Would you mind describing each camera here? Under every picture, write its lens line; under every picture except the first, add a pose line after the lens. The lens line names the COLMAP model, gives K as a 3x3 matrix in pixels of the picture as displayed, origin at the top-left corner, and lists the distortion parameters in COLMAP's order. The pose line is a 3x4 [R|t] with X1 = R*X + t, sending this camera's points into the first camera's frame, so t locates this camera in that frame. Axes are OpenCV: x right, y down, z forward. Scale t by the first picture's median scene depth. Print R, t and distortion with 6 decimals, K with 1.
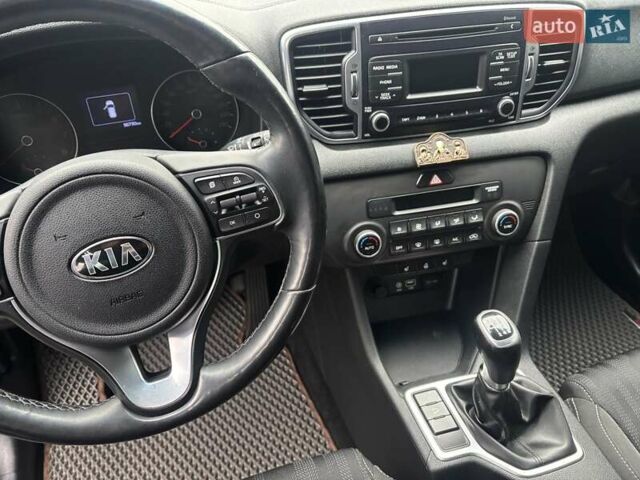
lens RADIAL K [[481.2, 0, 320.0], [0, 481.2, 240.0], [0, 0, 1]] dist [0.030543, -0.006006]
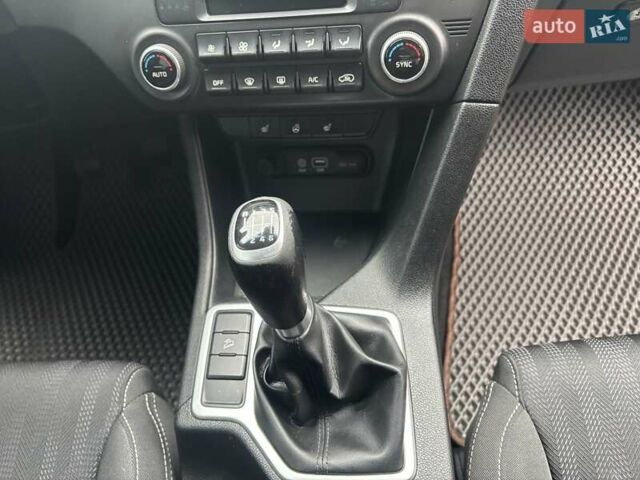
lens RADIAL K [[482.0, 0, 318.4], [0, 482.0, 235.1], [0, 0, 1]] dist [0.027502, -0.000690]
pose [[0.943116, 0.188623, -0.273776, 0.494034], [-0.131340, 0.967877, 0.214392, 0.054930], [0.305421, -0.166239, 0.937594, 0.444774]]
